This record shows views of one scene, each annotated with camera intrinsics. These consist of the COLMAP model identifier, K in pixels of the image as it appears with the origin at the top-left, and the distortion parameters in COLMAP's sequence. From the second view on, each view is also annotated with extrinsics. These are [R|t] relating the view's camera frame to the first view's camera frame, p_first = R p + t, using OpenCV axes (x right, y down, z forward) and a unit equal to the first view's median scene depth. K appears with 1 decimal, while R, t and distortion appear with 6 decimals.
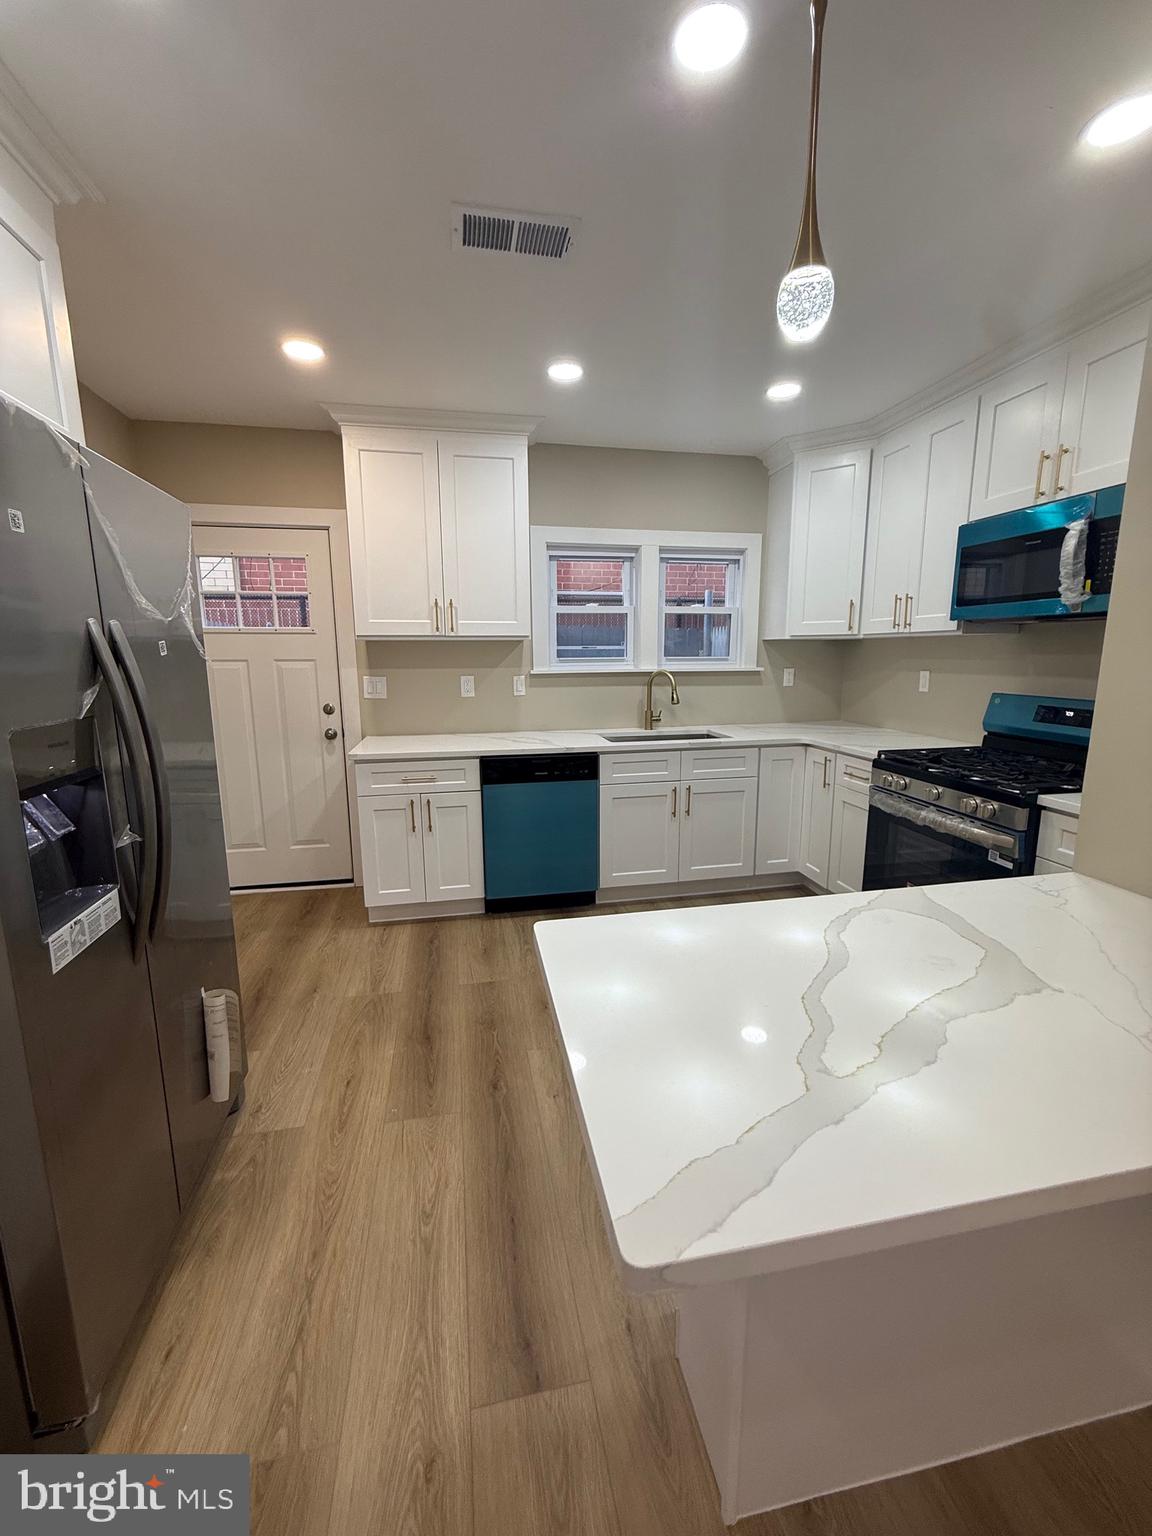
lens RADIAL K [[613.7, 0, 574.8], [0, 613.7, 762.7], [0, 0, 1]] dist [-0.000512, 0.000931]
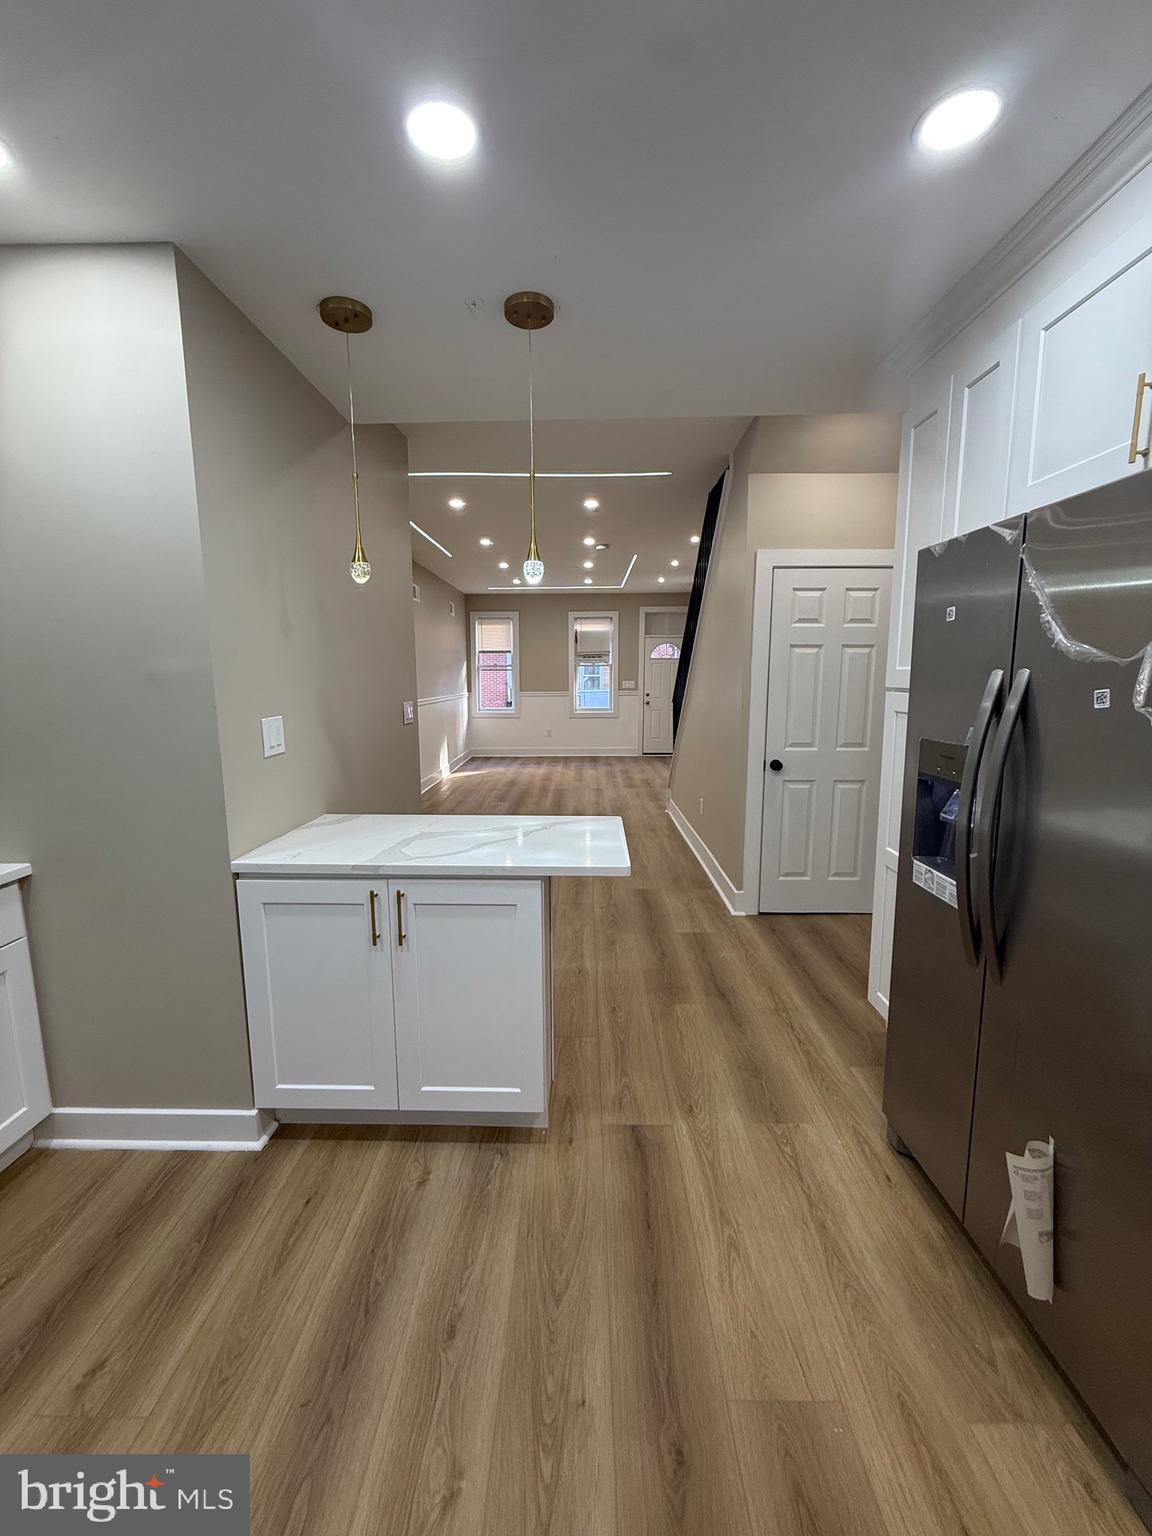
lens RADIAL K [[613.7, 0, 574.8], [0, 613.7, 762.7], [0, 0, 1]] dist [-0.000512, 0.000931]
pose [[-0.977094, -0.017393, 0.212097, -0.156384], [0.050678, 0.948964, 0.311285, -0.298239], [-0.206687, 0.314903, -0.926346, 1.458977]]
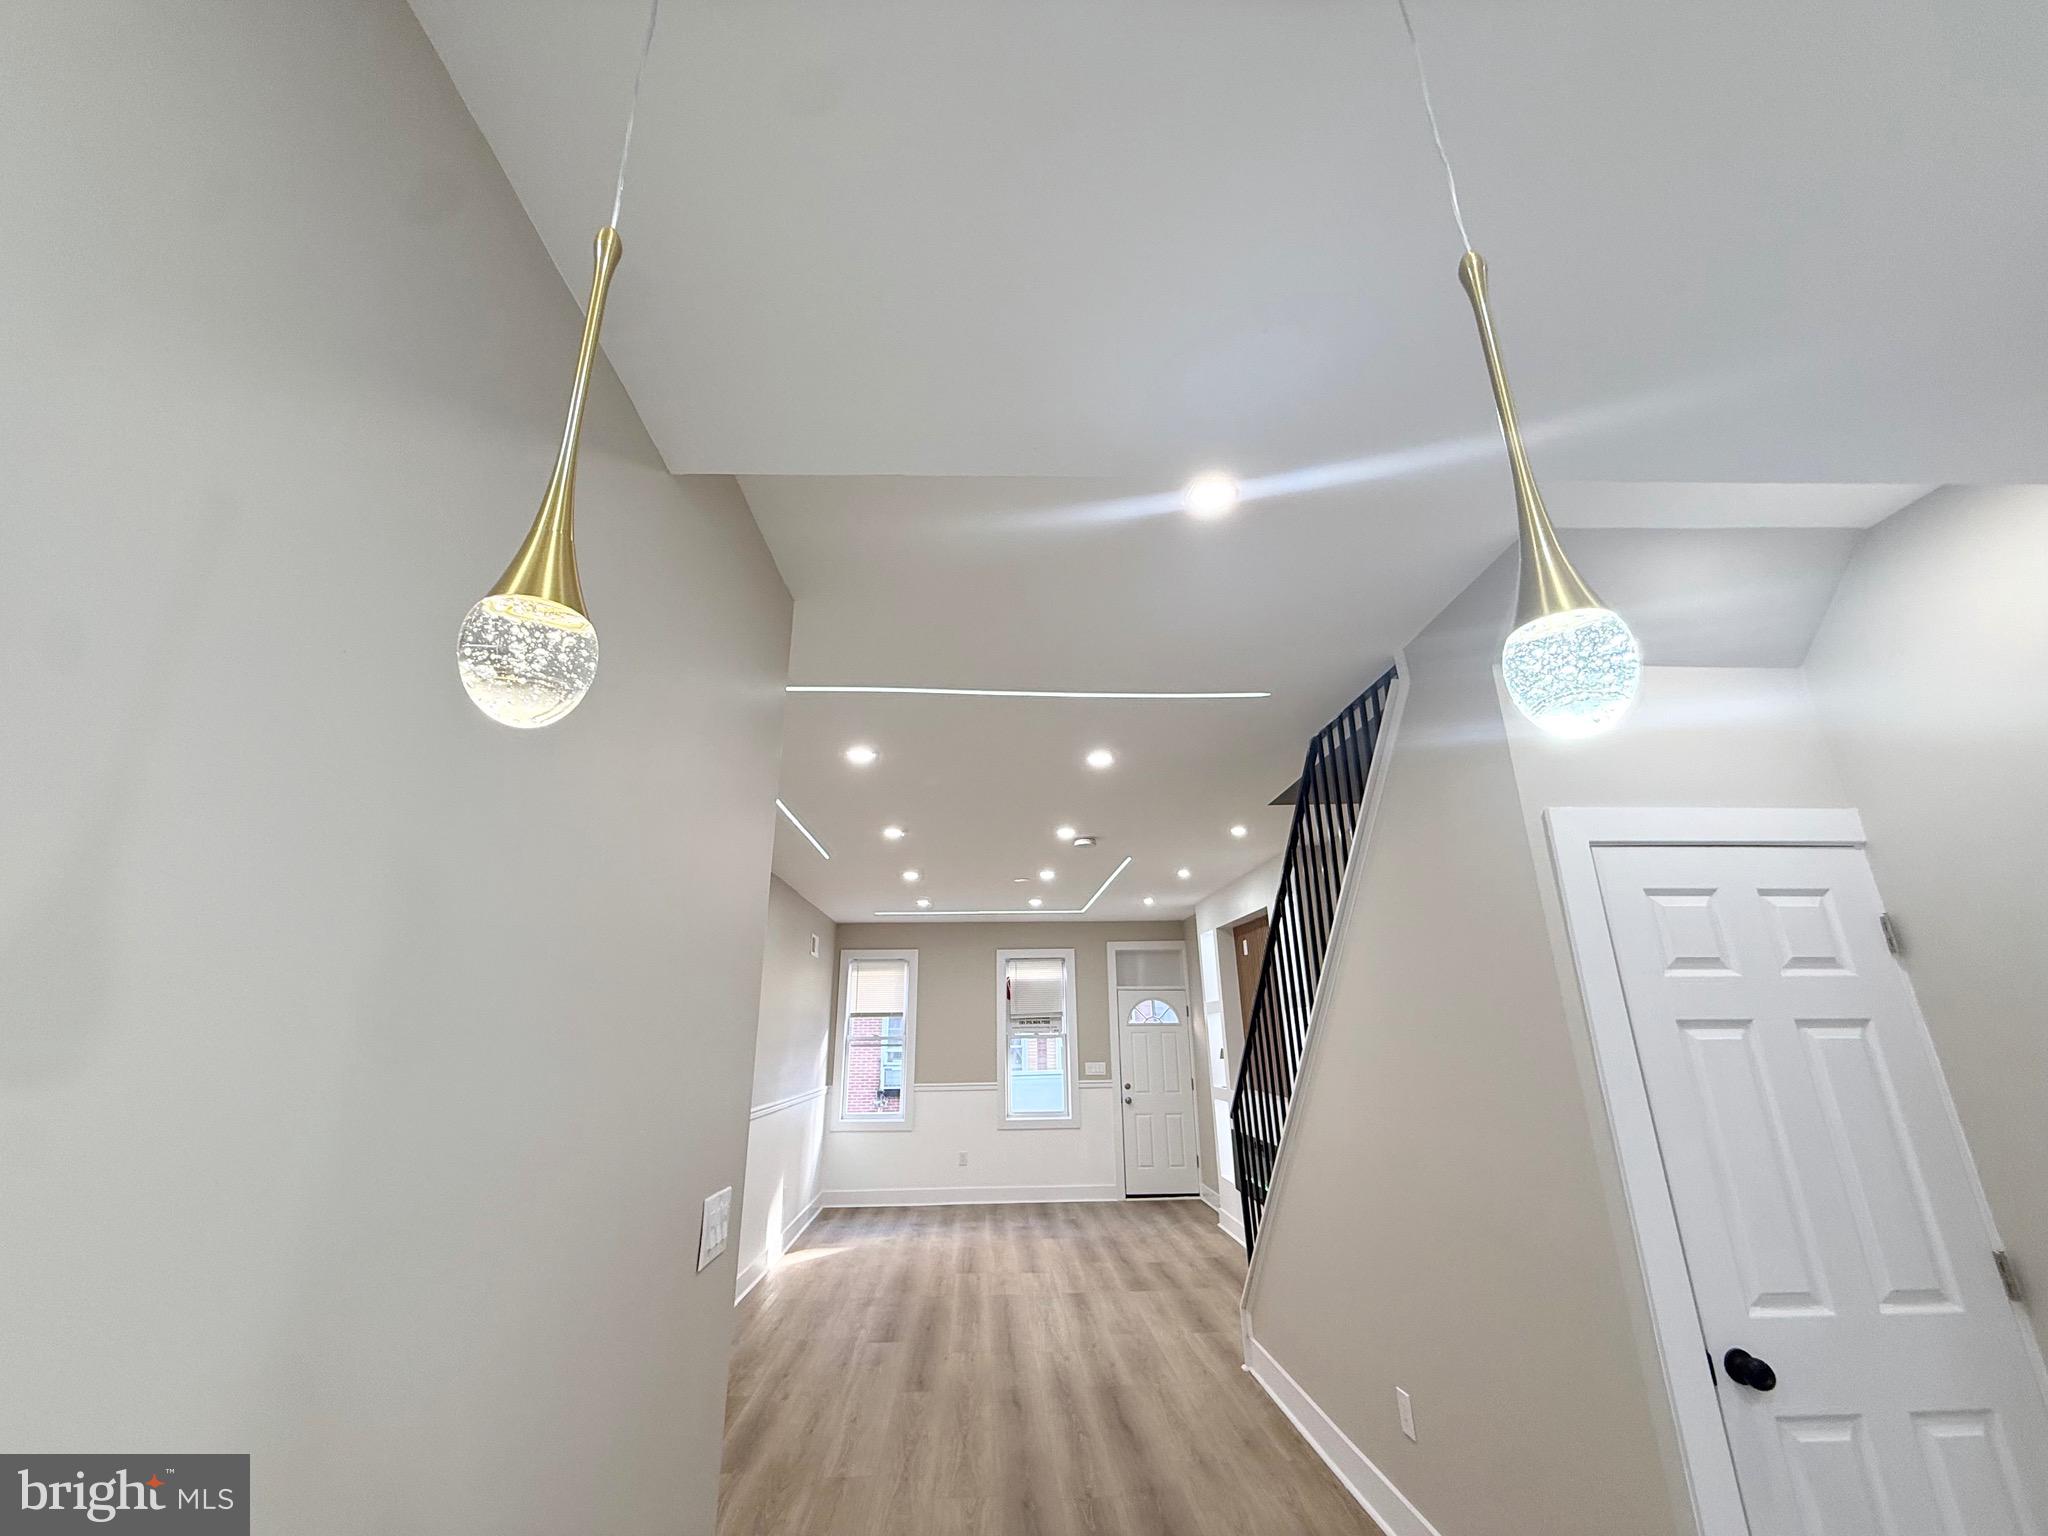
lens RADIAL K [[818.2, 0, 1017.0], [0, 818.2, 768.7], [0, 0, 1]] dist [-0.000512, 0.000931]
pose [[-0.988172, 0.066718, 0.138073, 0.275535], [0.047084, 0.988907, -0.140873, -0.231877], [-0.145940, -0.132706, -0.980352, 0.644199]]
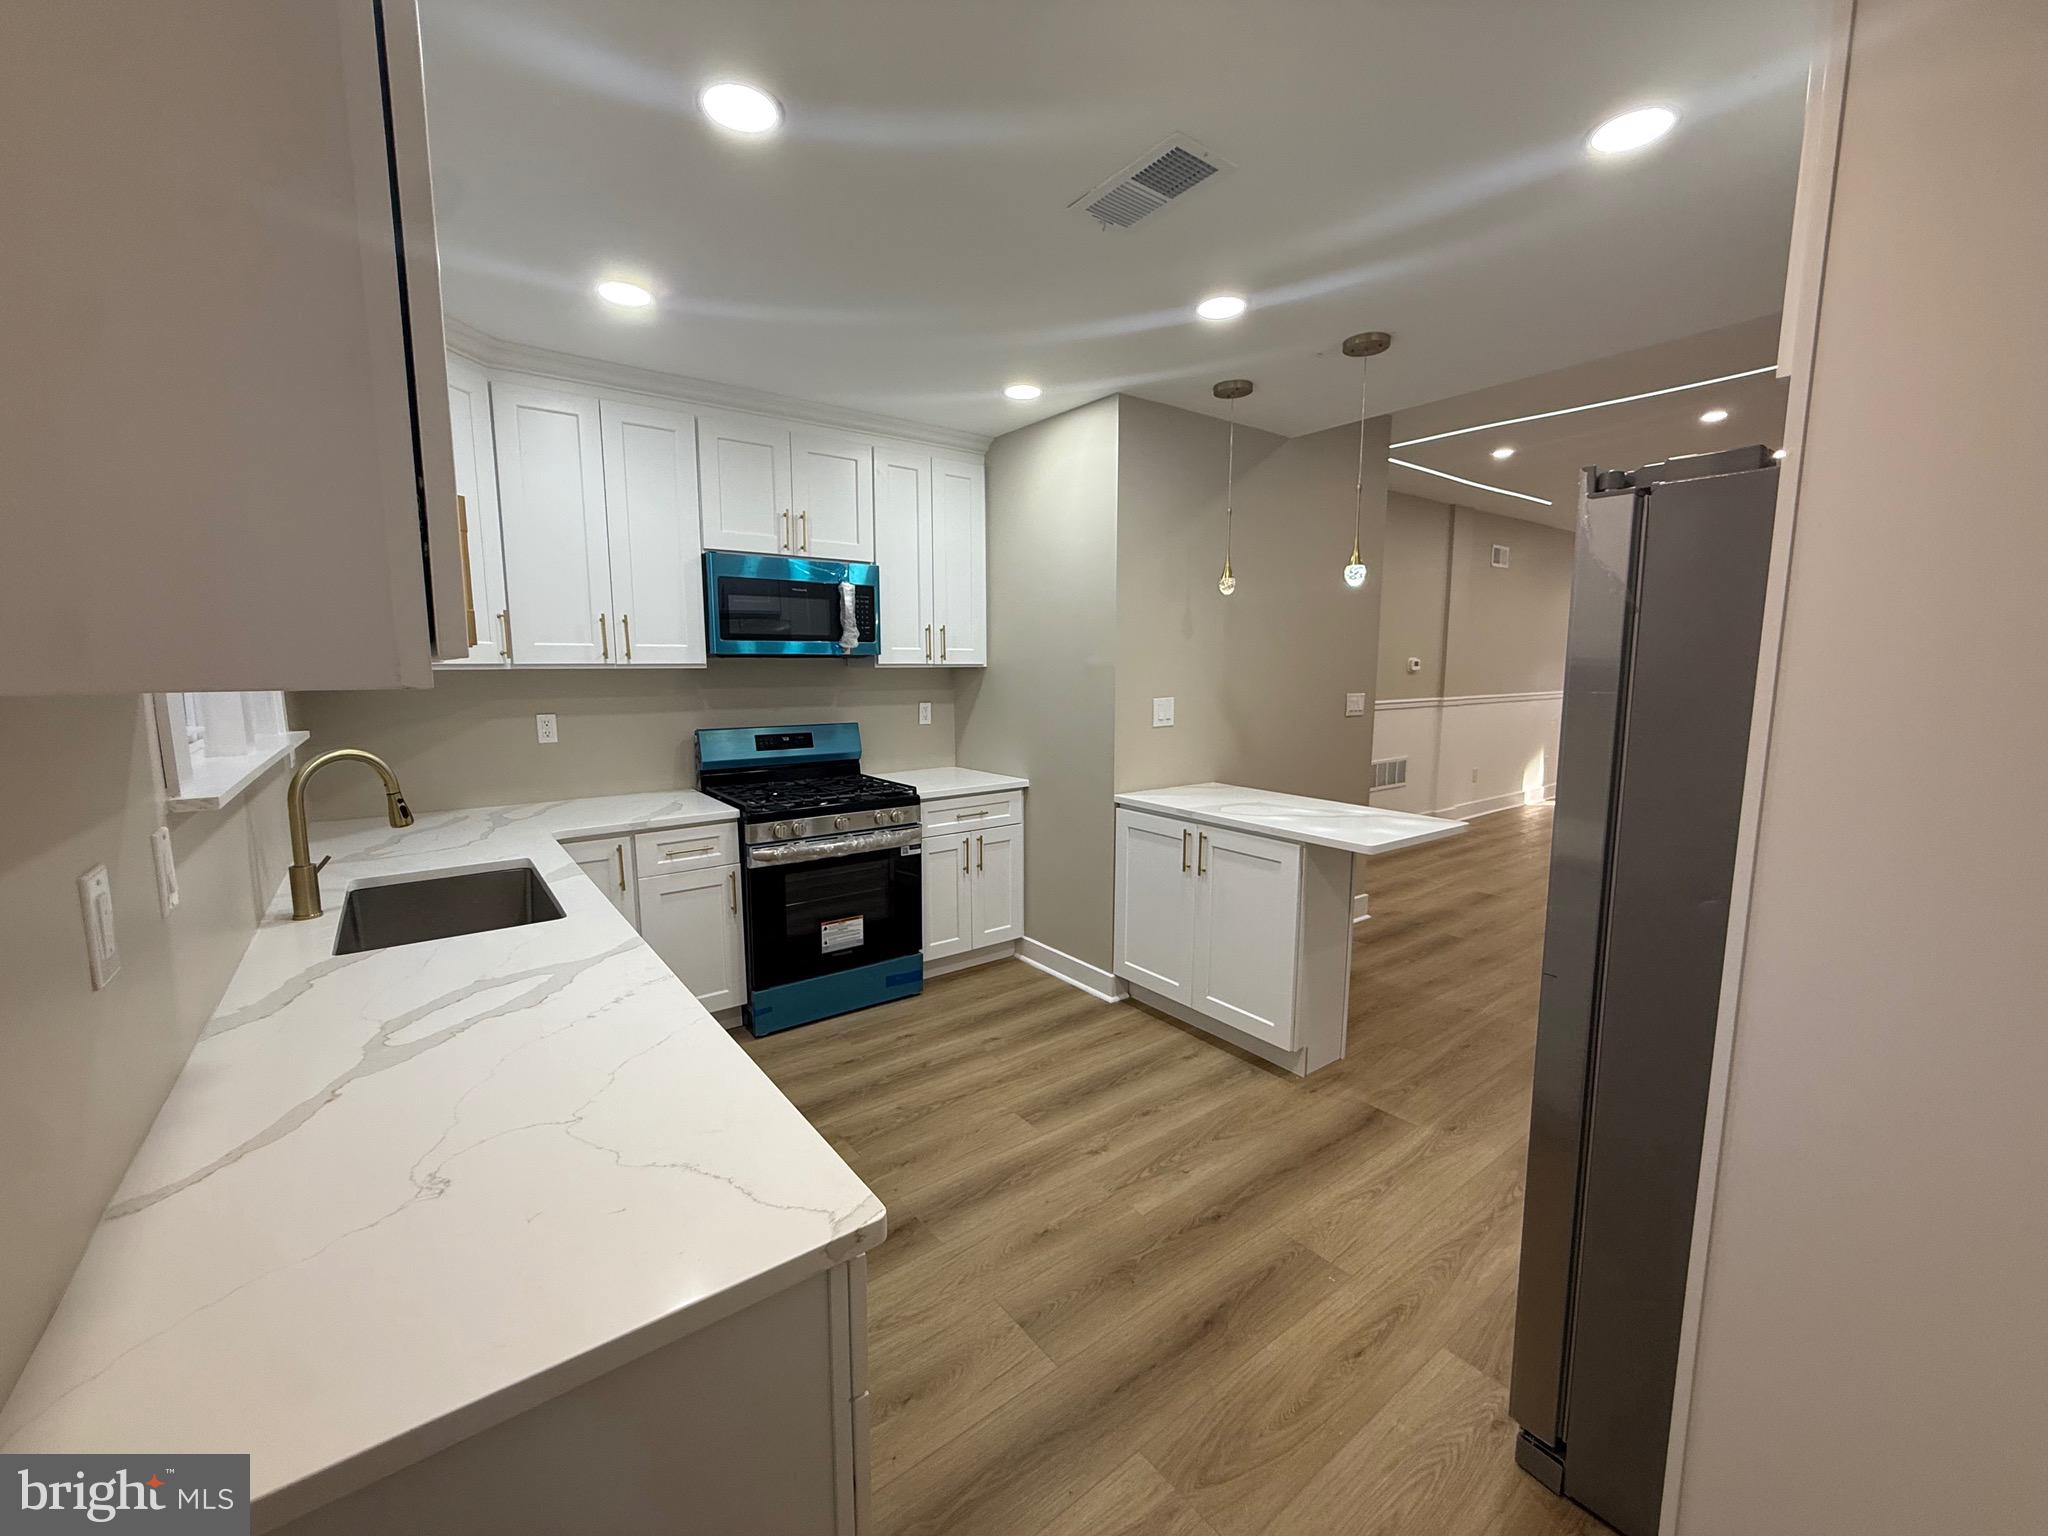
lens RADIAL K [[818.2, 0, 1017.0], [0, 818.2, 768.7], [0, 0, 1]] dist [-0.000512, 0.000931]
pose [[-0.434493, -0.109946, 0.893940, -1.006884], [0.165466, 0.965885, 0.199218, -0.345449], [-0.885346, 0.234476, -0.401478, 1.664145]]
